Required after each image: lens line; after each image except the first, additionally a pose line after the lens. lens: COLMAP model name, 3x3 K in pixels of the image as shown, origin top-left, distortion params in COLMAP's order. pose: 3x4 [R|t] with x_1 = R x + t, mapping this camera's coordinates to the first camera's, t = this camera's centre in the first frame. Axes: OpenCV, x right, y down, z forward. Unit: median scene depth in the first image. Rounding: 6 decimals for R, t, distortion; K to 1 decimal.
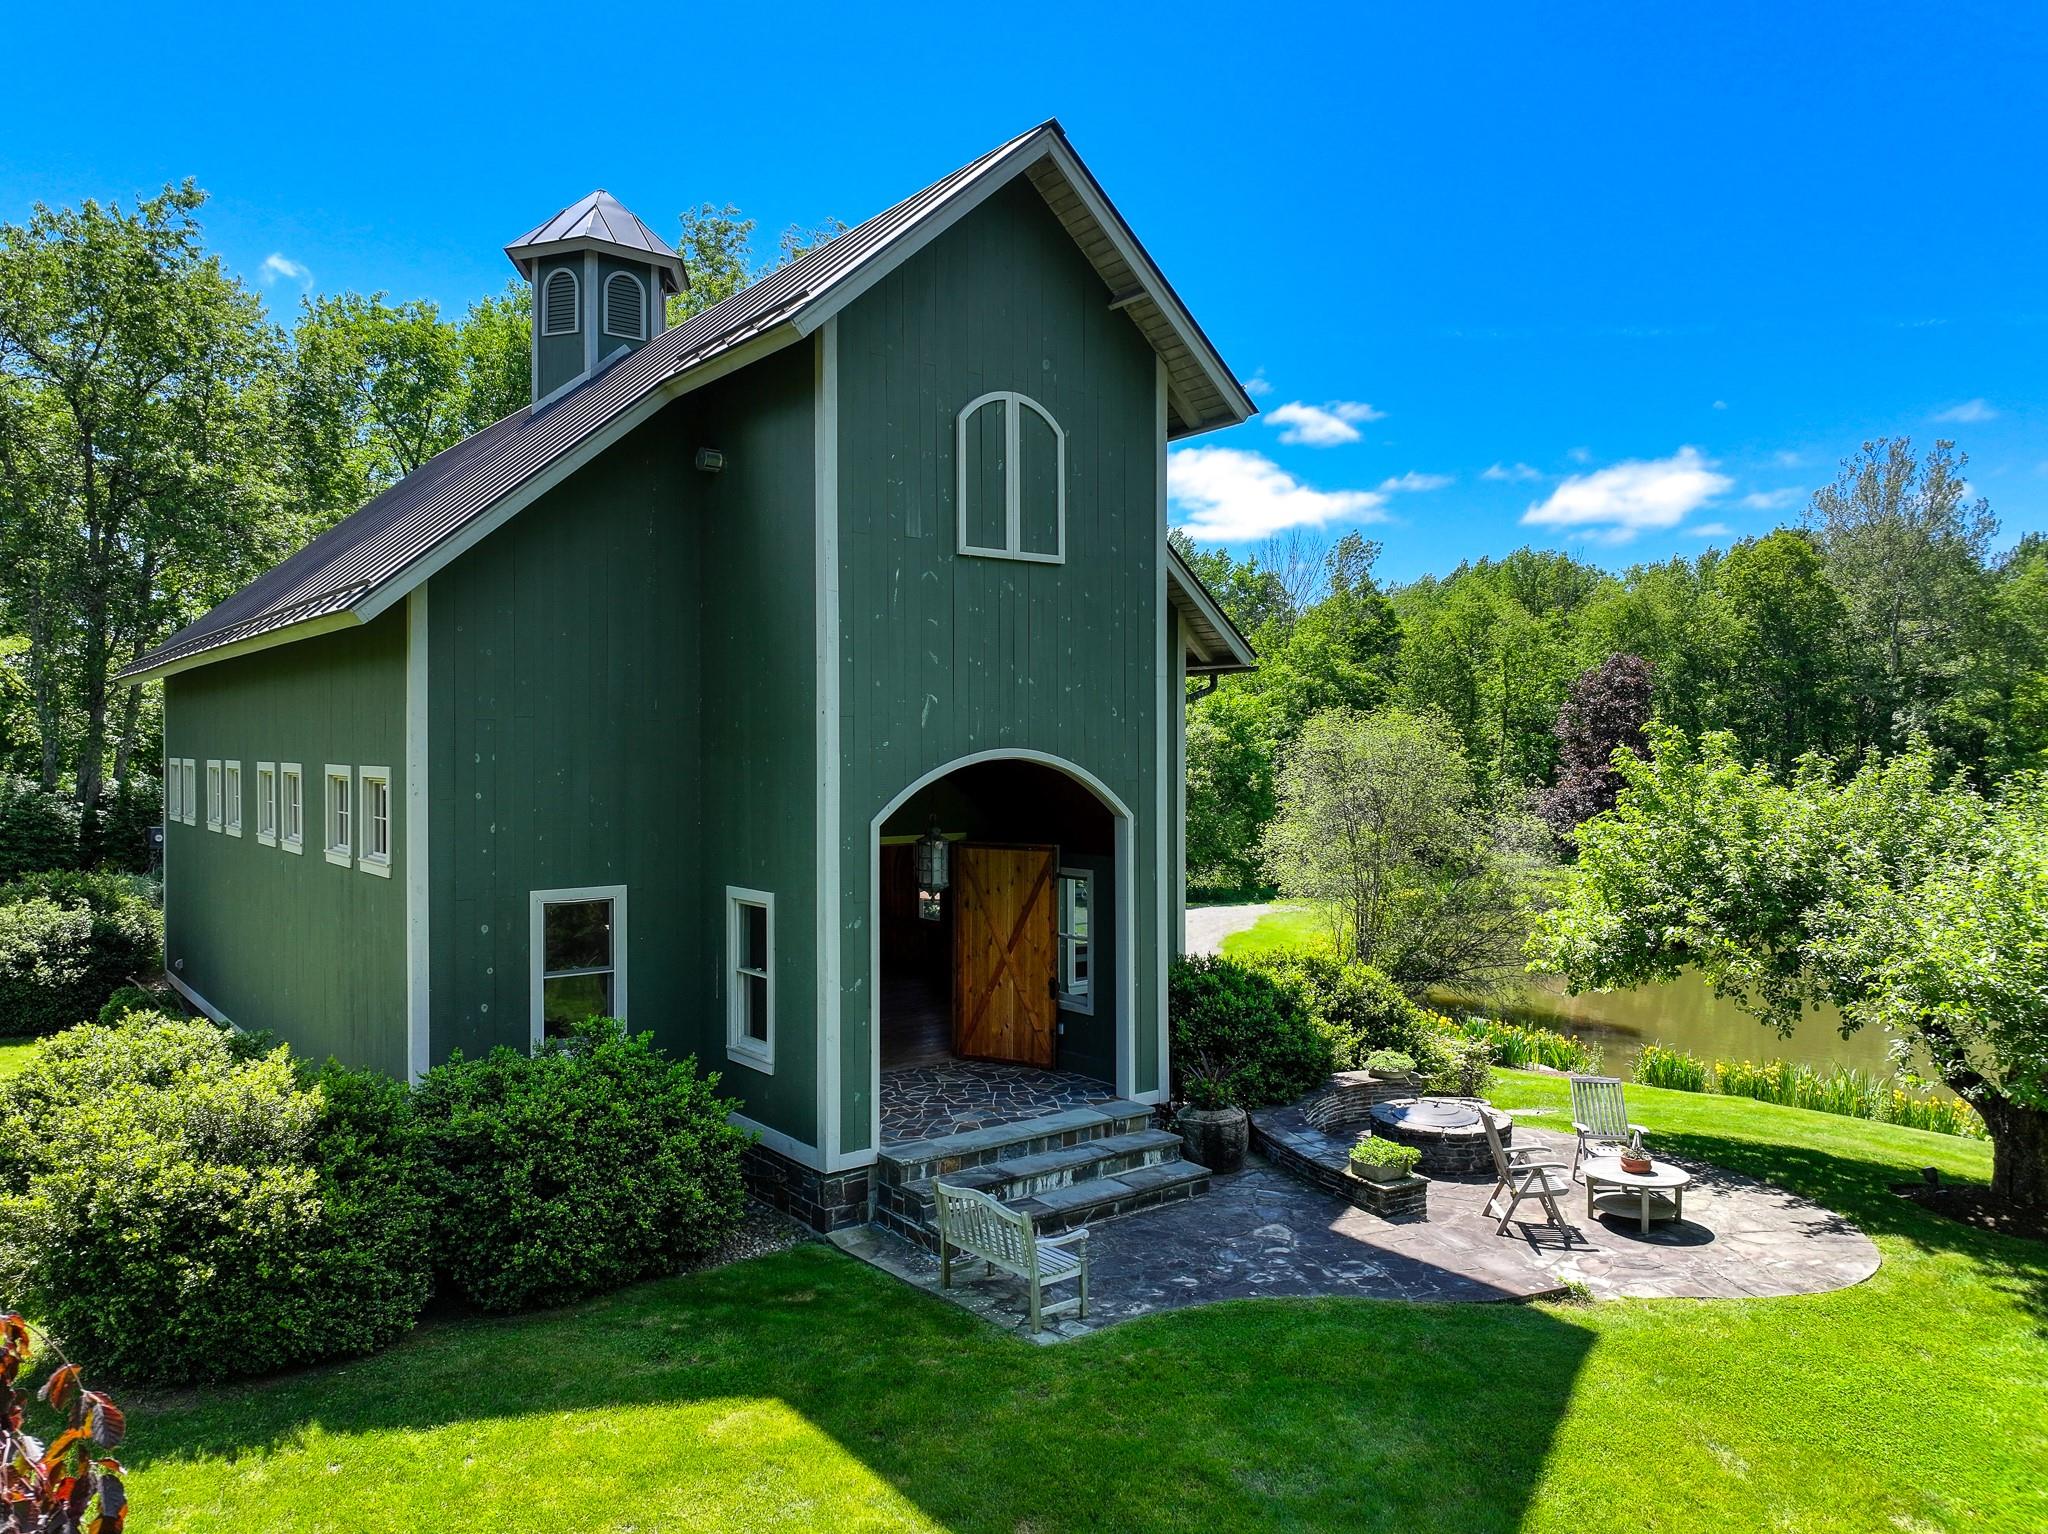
lens RADIAL K [[1429.2, 0, 1023.2], [0, 1429.2, 764.1], [0, 0, 1]] dist [-0.004509, -0.001279]
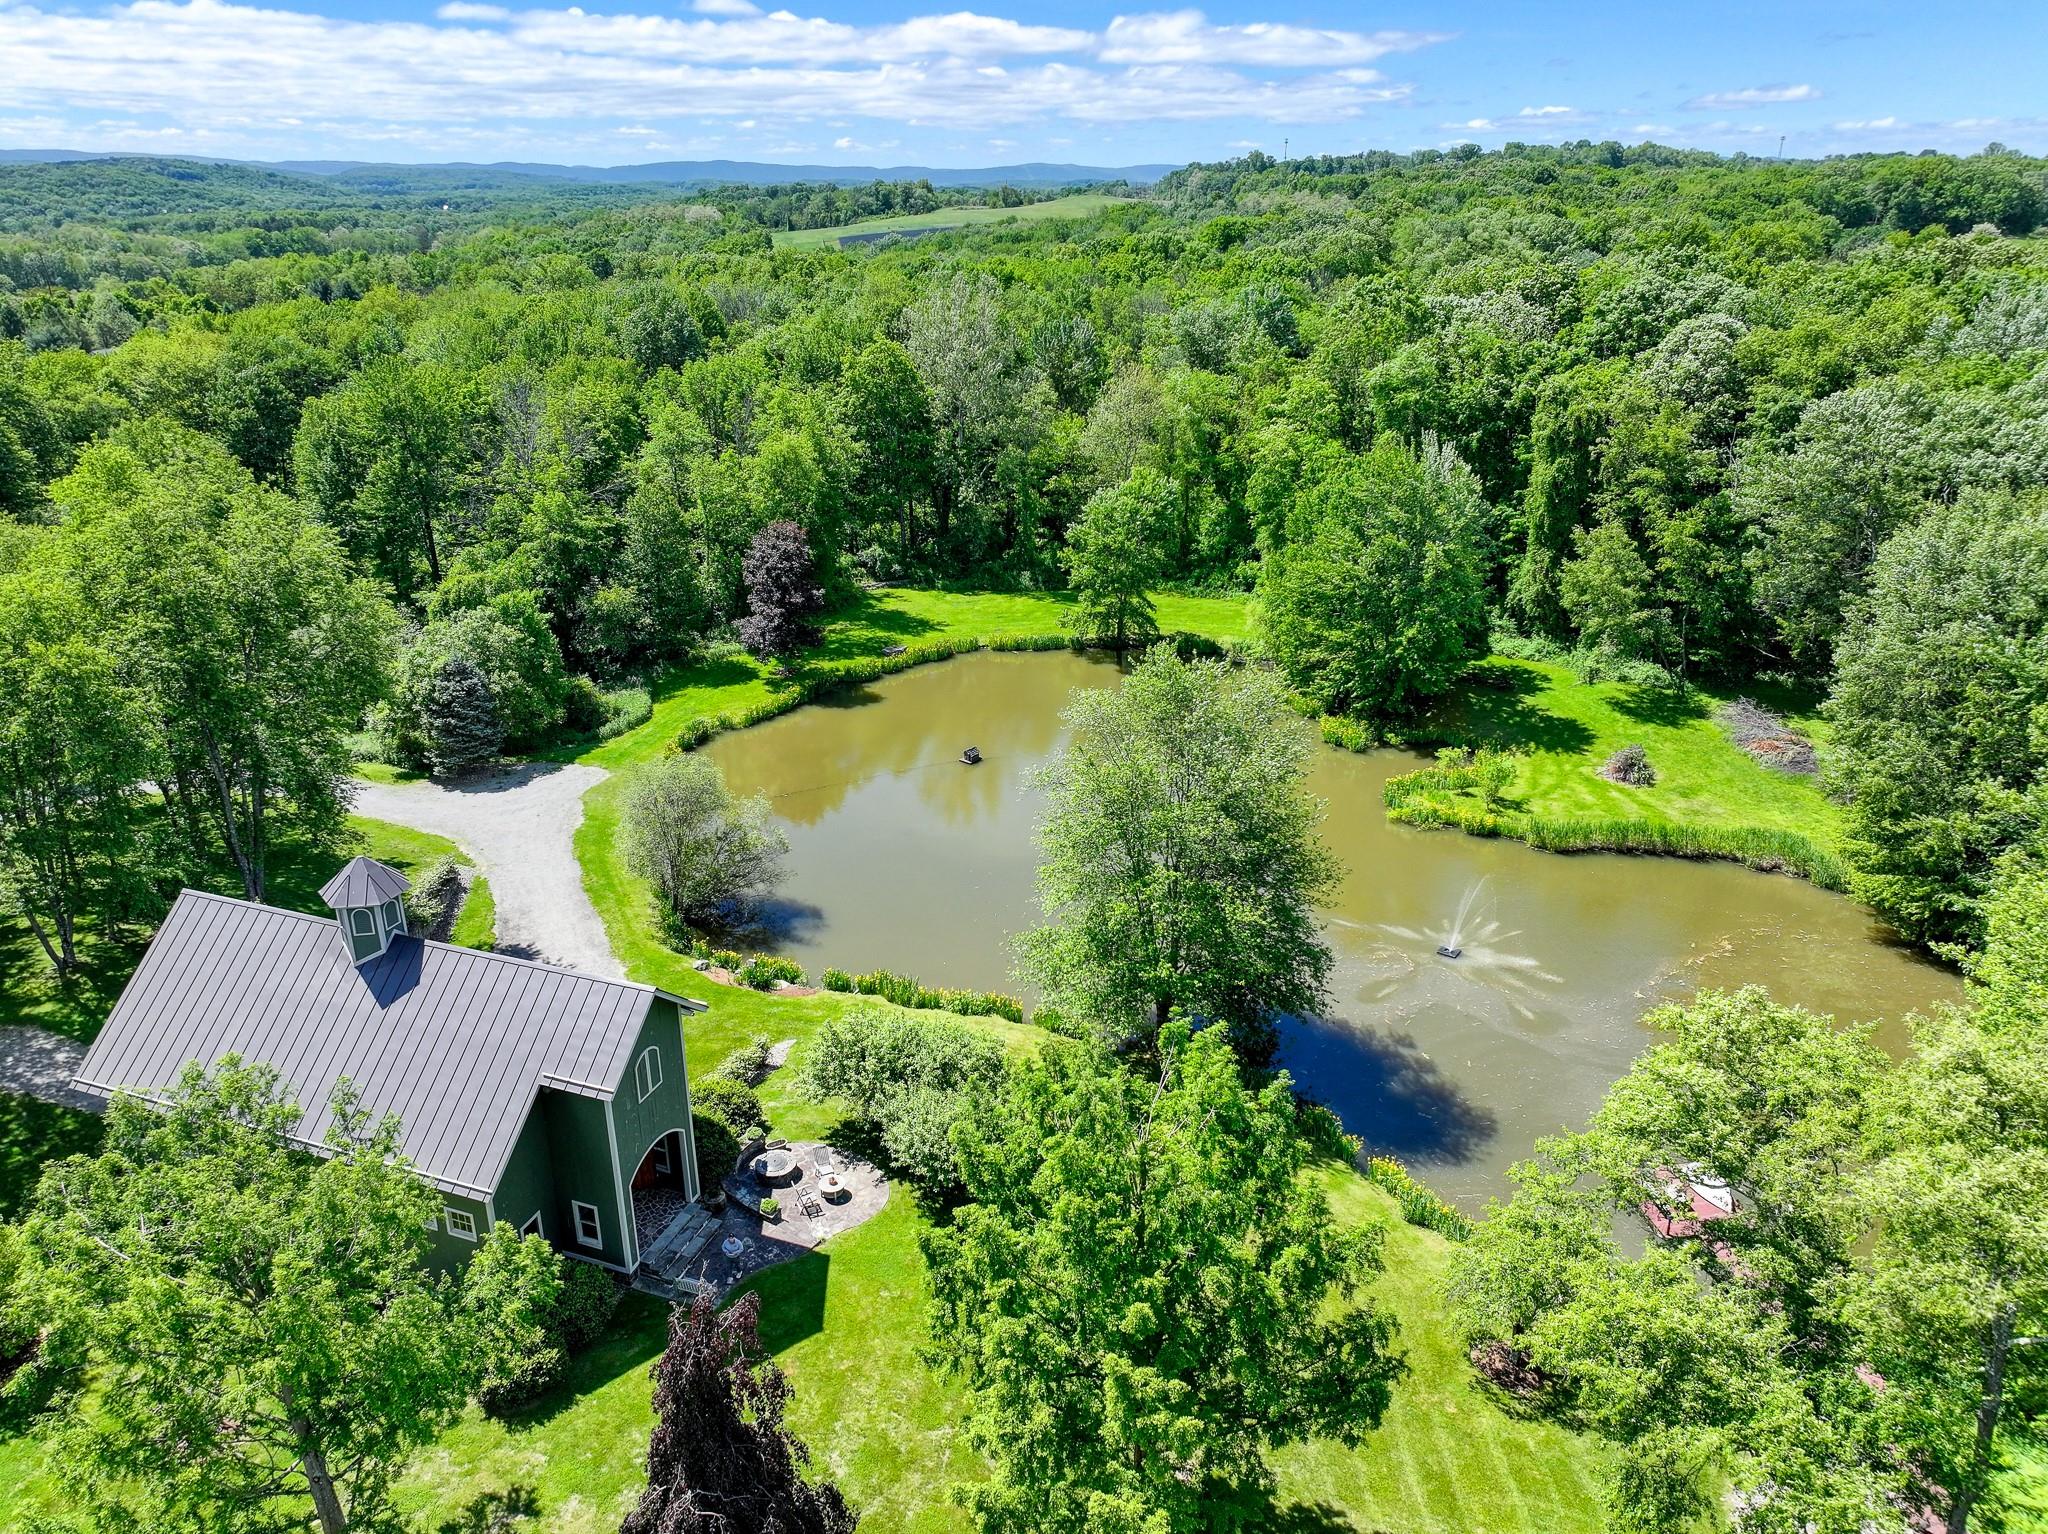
lens RADIAL K [[1429.2, 0, 1031.8], [0, 1429.2, 770.1], [0, 0, 1]] dist [-0.004509, -0.001279]
pose [[0.844305, -0.201235, 0.496642, -0.762091], [0.004100, 0.929207, 0.369536, -2.081448], [-0.535847, -0.309965, 0.785360, -1.860996]]
